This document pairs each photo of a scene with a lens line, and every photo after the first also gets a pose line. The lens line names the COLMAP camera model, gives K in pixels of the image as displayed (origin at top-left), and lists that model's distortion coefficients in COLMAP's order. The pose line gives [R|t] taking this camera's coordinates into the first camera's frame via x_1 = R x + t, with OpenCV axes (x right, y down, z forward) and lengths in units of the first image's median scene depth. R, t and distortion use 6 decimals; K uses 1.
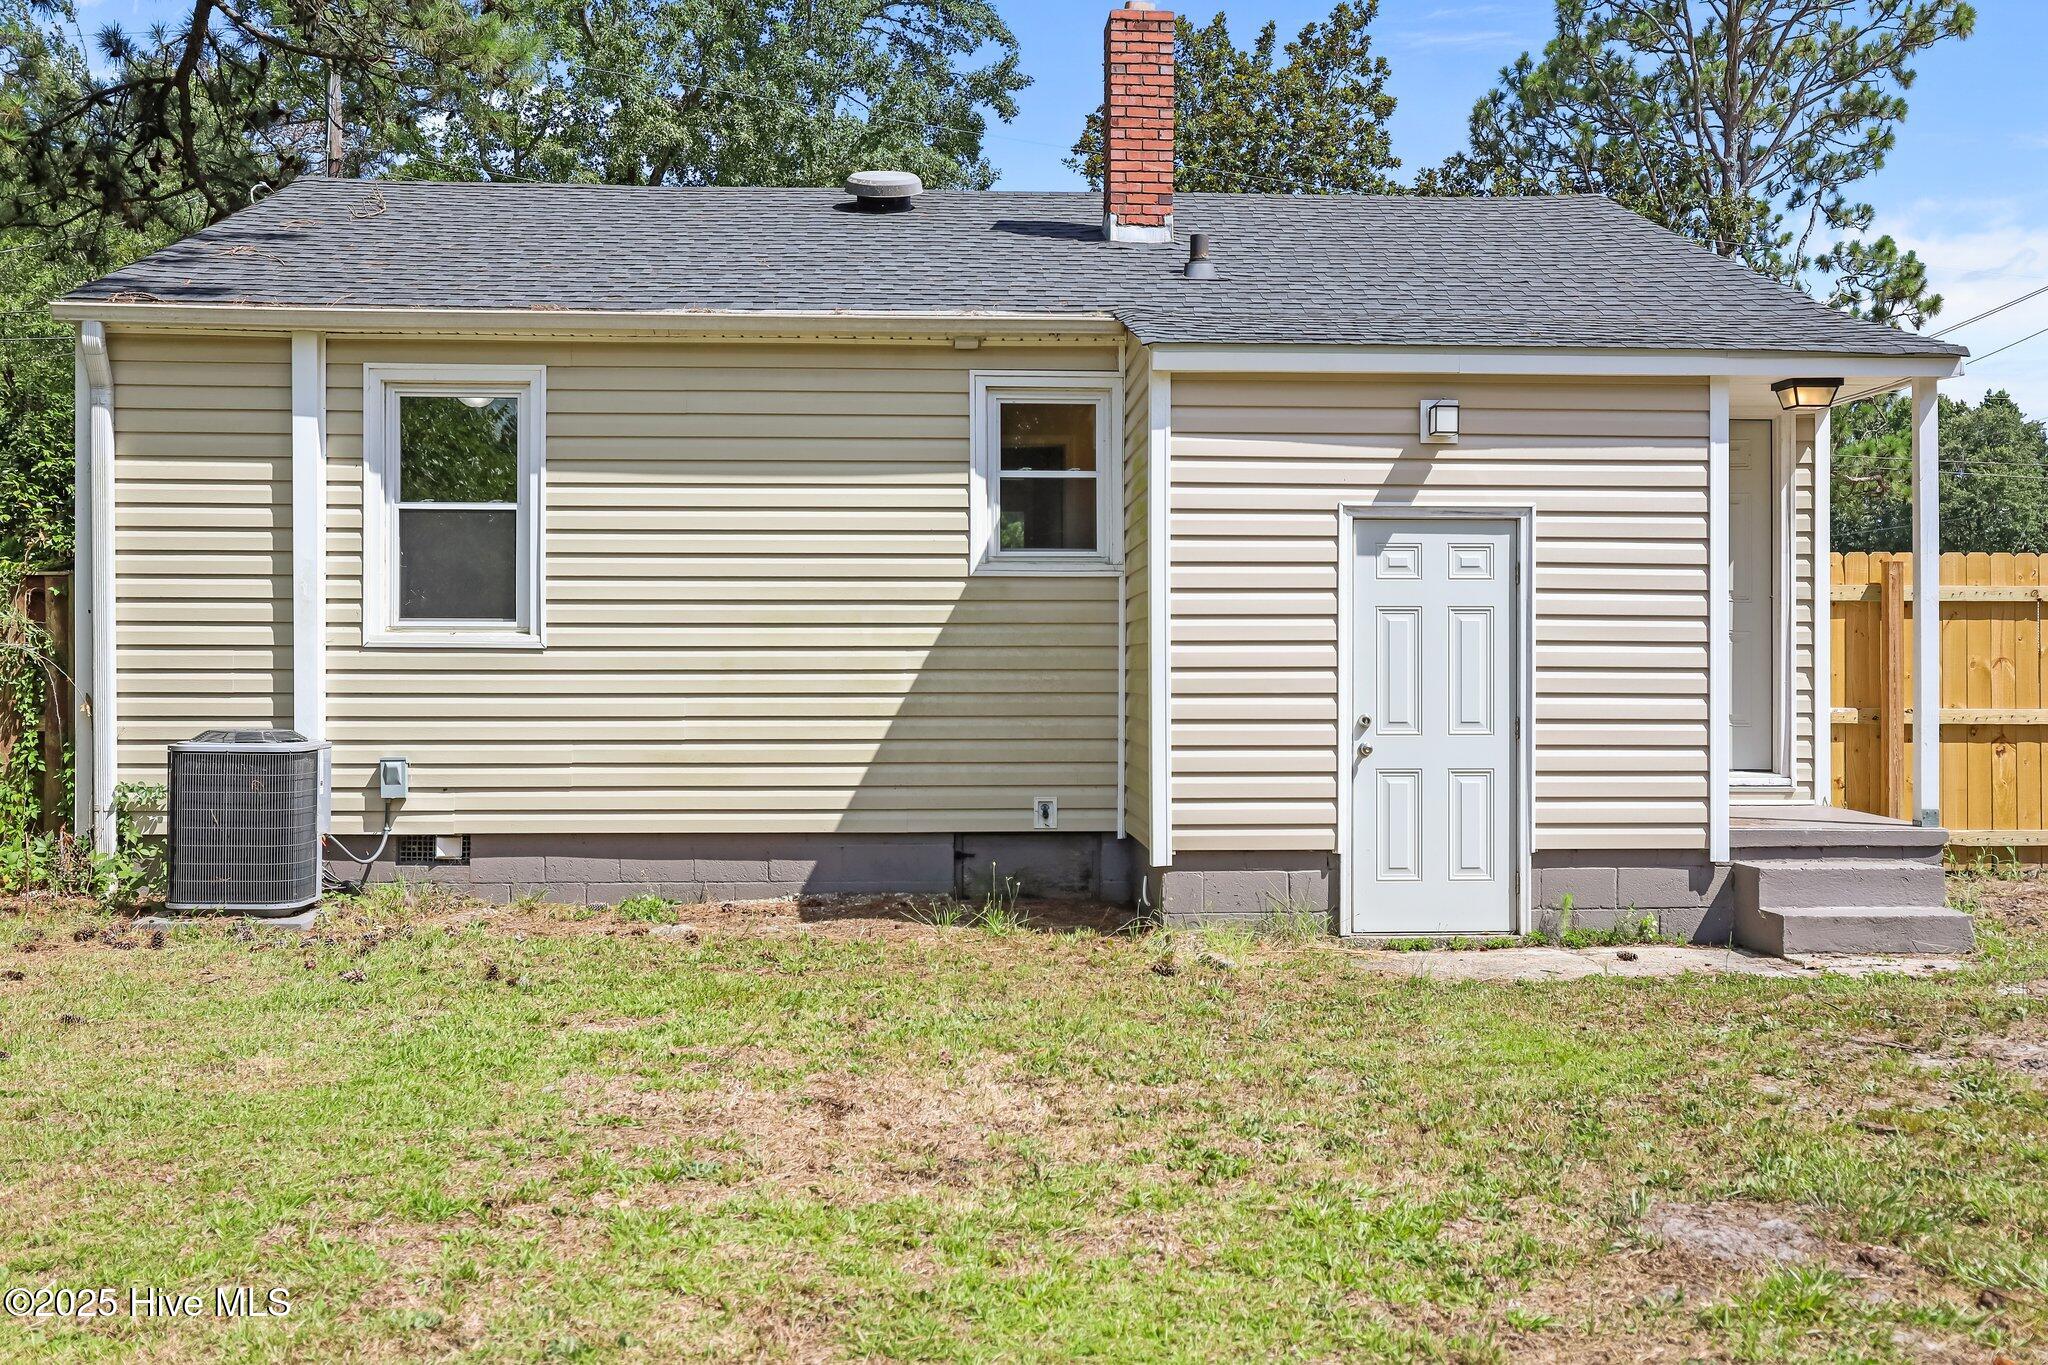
lens RADIAL K [[1935.9, 0, 1024.0], [0, 1935.9, 682.5], [0, 0, 1]] dist [0.003290, -0.009847]
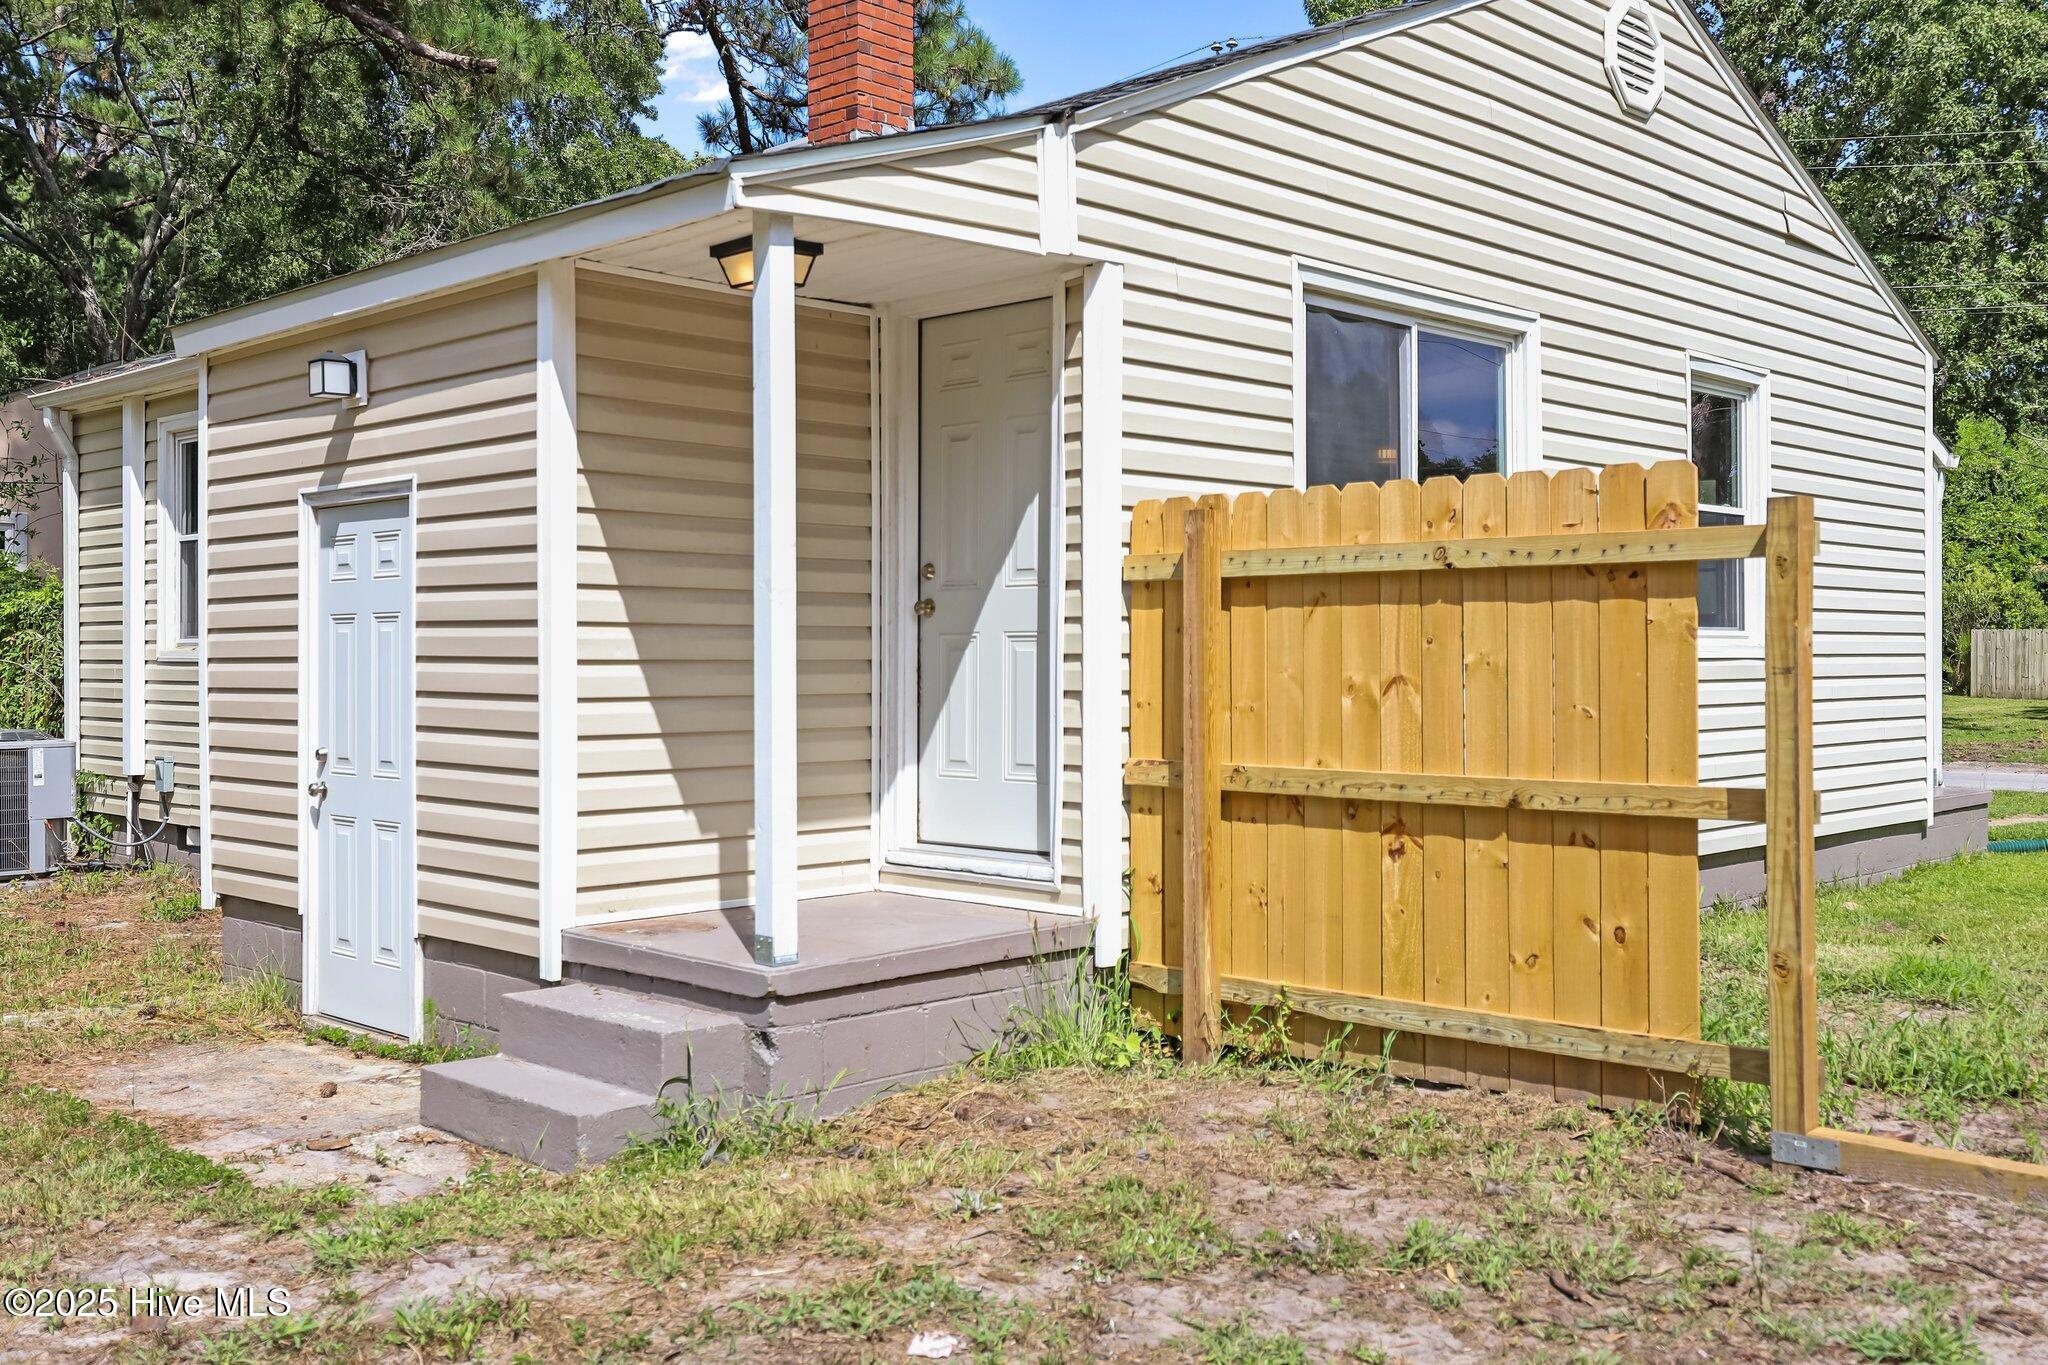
lens RADIAL K [[1935.9, 0, 1024.0], [0, 1935.9, 682.5], [0, 0, 1]] dist [0.003290, -0.009847]
pose [[0.678477, 0.007094, -0.734588, 0.871028], [-0.001927, 0.999967, 0.007876, -0.015839], [0.734619, -0.003928, 0.678468, 0.589411]]
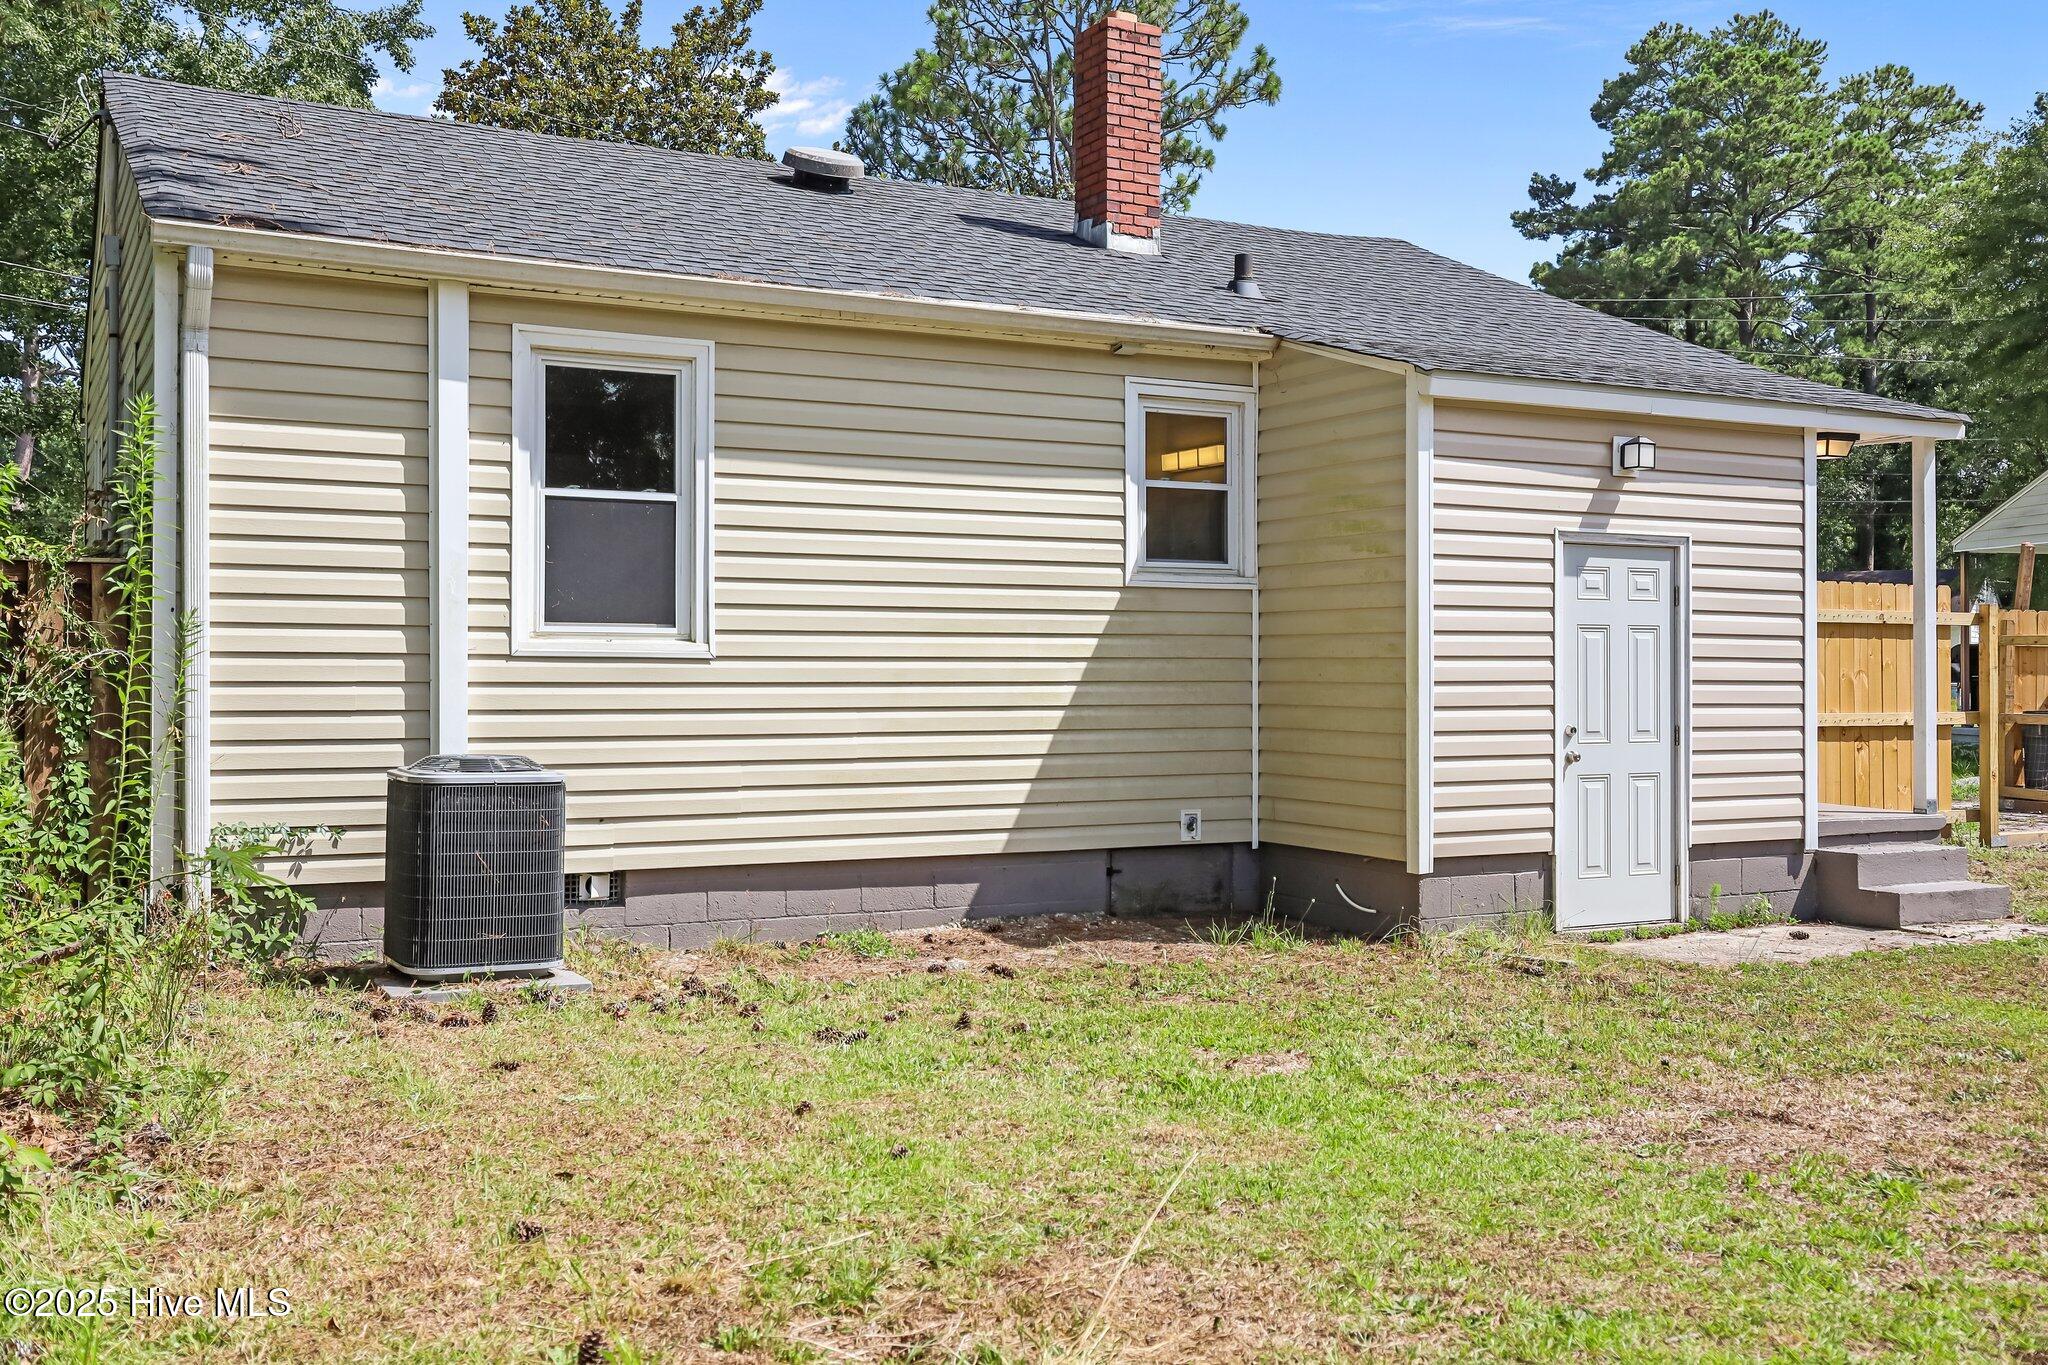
lens RADIAL K [[1985.6, 0, 1021.6], [0, 1985.6, 661.1], [0, 0, 1]] dist [0.006450, -0.003900]
pose [[0.906863, 0.003466, 0.421411, -0.505372], [0.000394, 0.999959, -0.009072, -0.007995], [-0.421425, 0.008393, 0.906824, 0.111874]]
